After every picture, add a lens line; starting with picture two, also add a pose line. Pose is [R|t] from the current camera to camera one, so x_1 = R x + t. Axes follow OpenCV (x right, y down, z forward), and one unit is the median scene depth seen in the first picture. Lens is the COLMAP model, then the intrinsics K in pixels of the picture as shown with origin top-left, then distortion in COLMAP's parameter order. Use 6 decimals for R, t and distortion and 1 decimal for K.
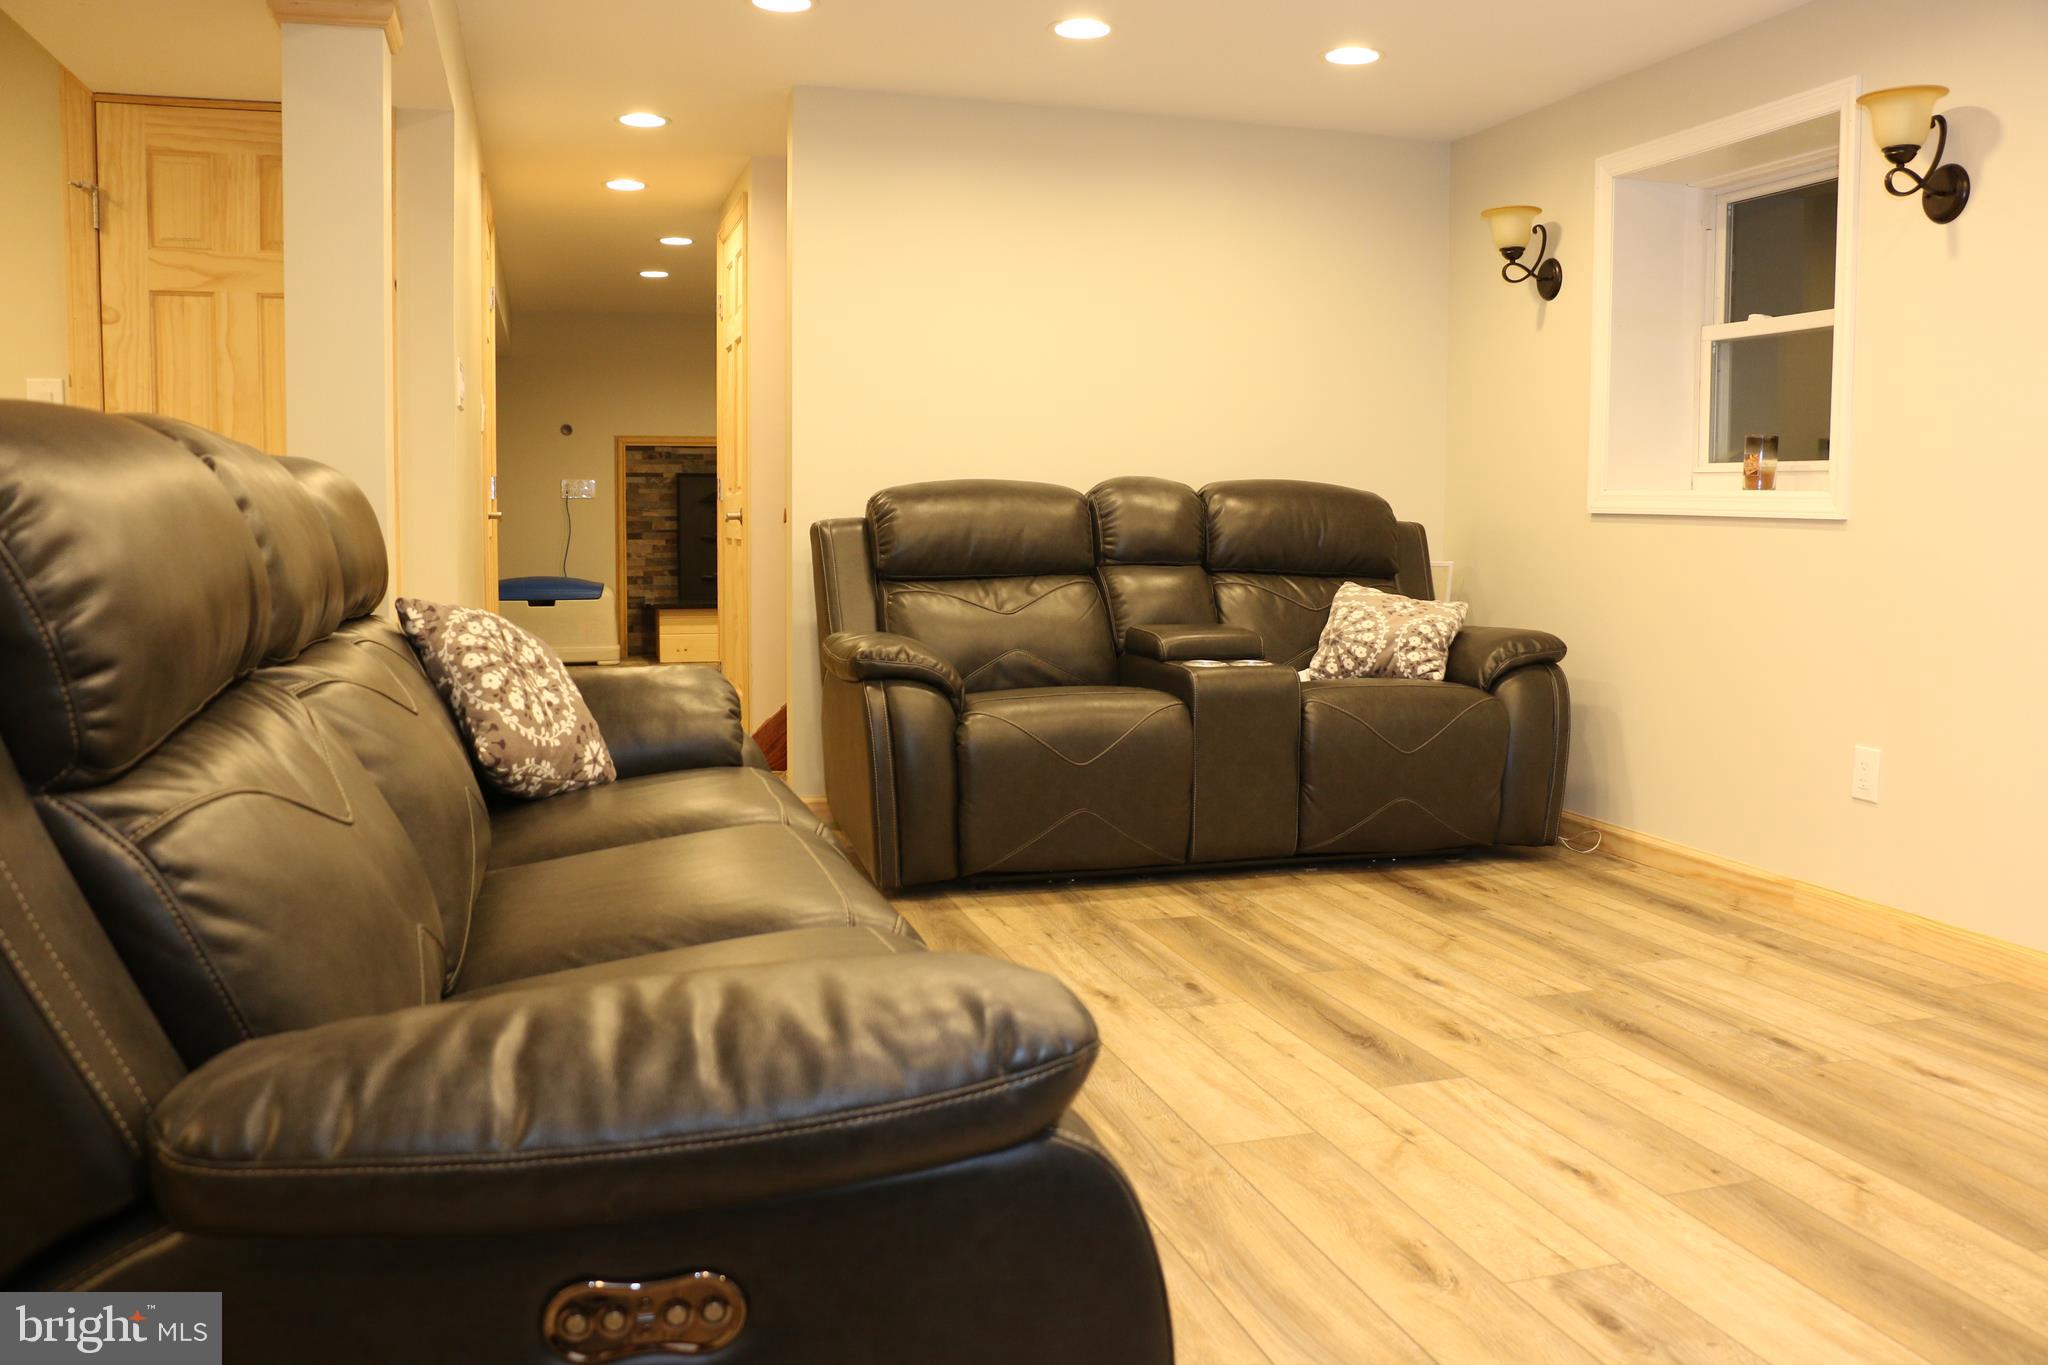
lens RADIAL K [[1610.1, 0, 1055.6], [0, 1610.1, 680.4], [0, 0, 1]] dist [-0.141617, 0.003726]
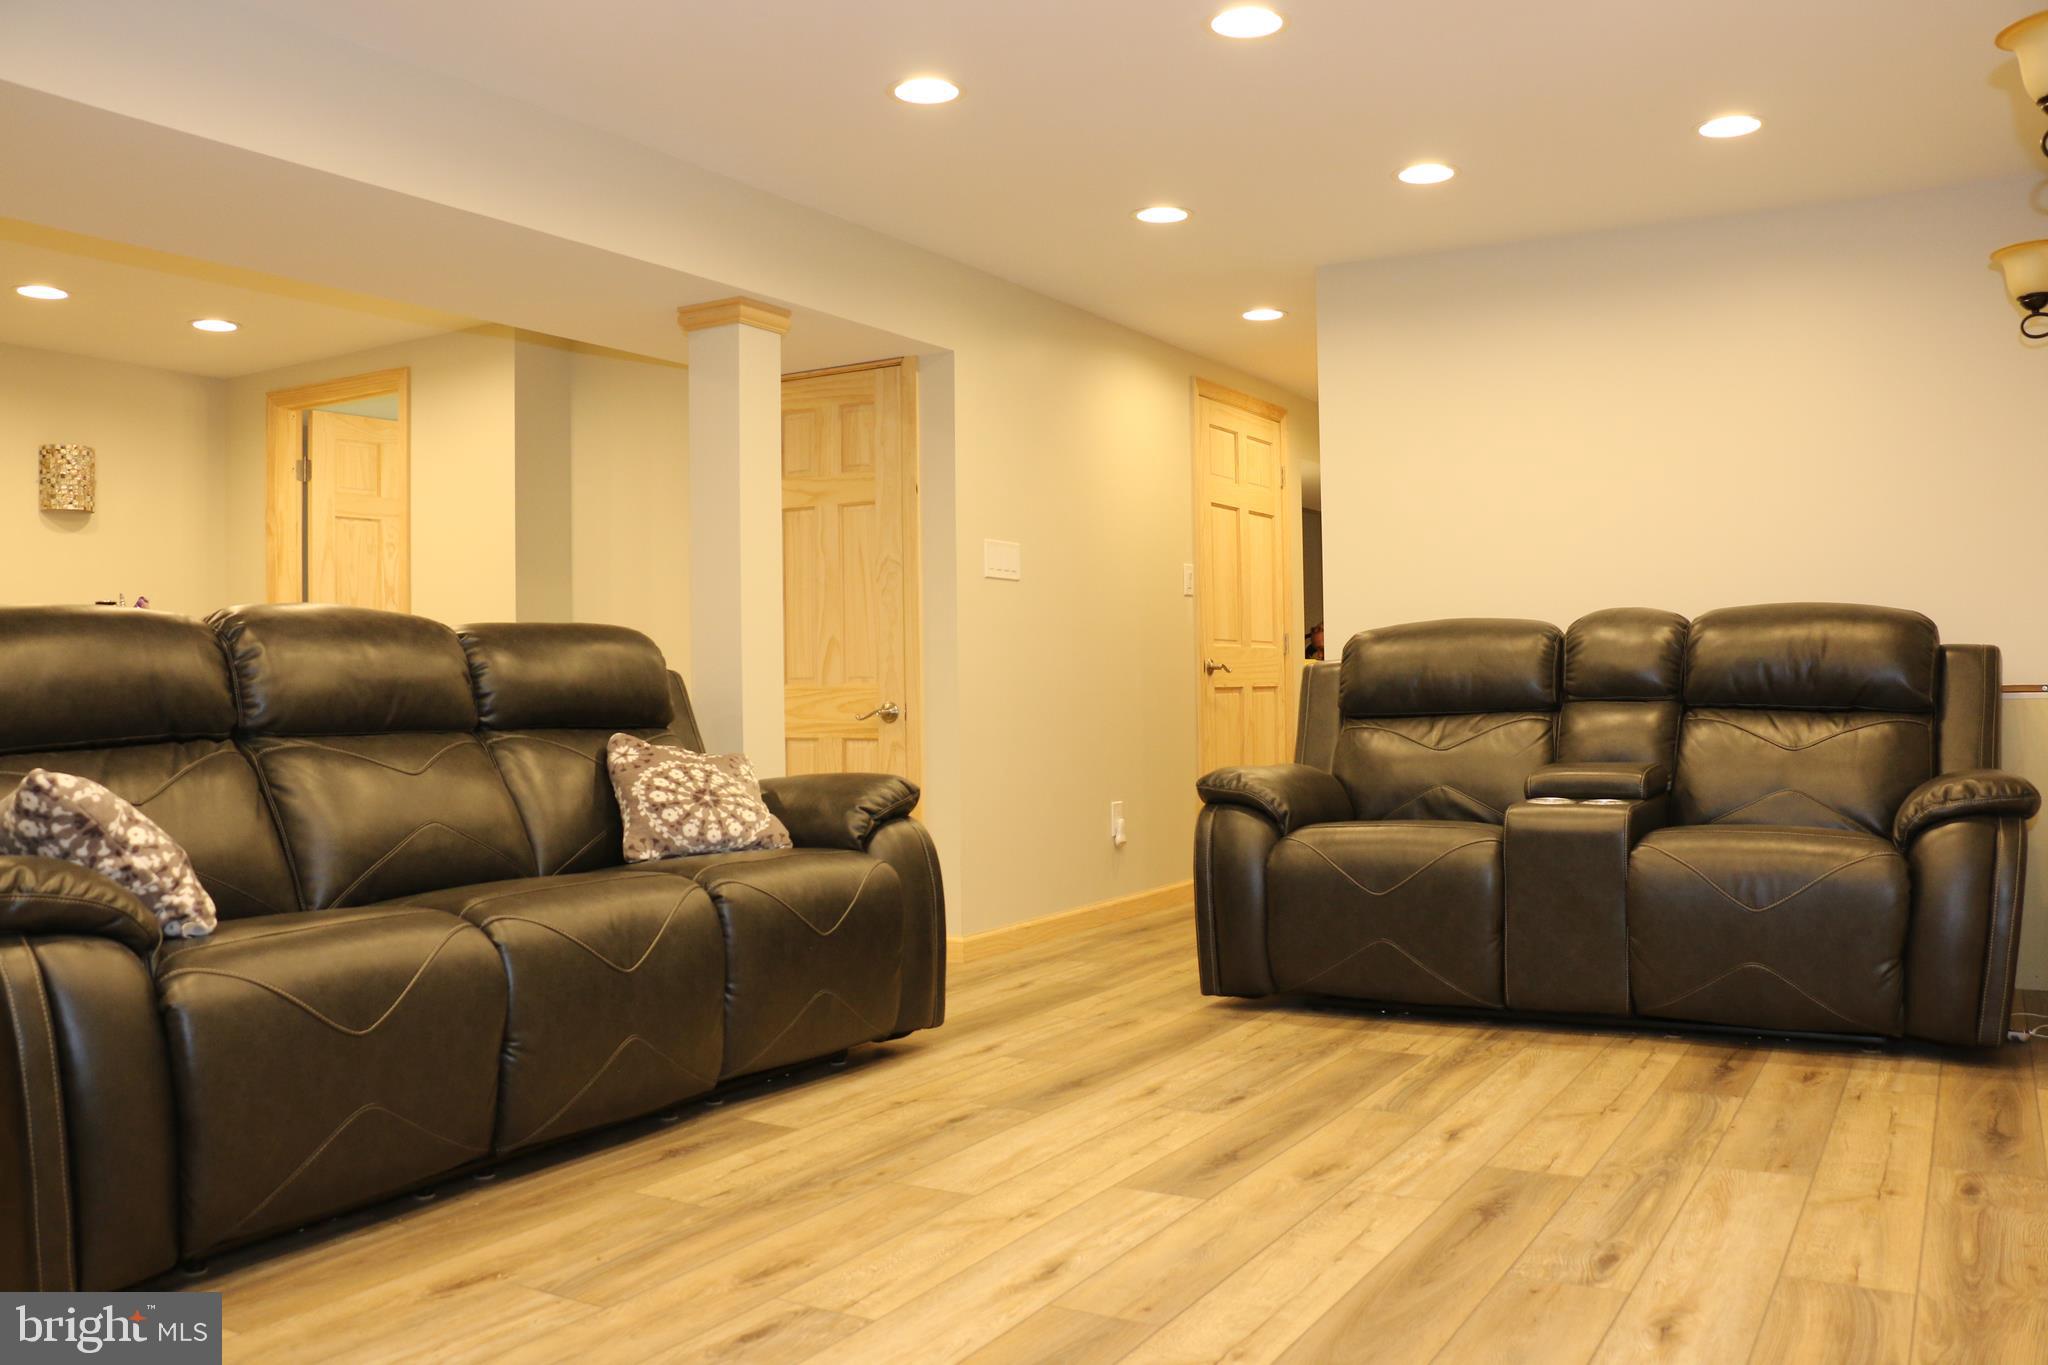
lens RADIAL K [[1610.1, 0, 1055.6], [0, 1610.1, 680.4], [0, 0, 1]] dist [-0.141617, 0.003726]
pose [[0.712232, -0.019927, -0.701661, 0.545438], [-0.046091, 0.996112, -0.075075, 0.001989], [0.700429, 0.085811, 0.708545, 0.118576]]
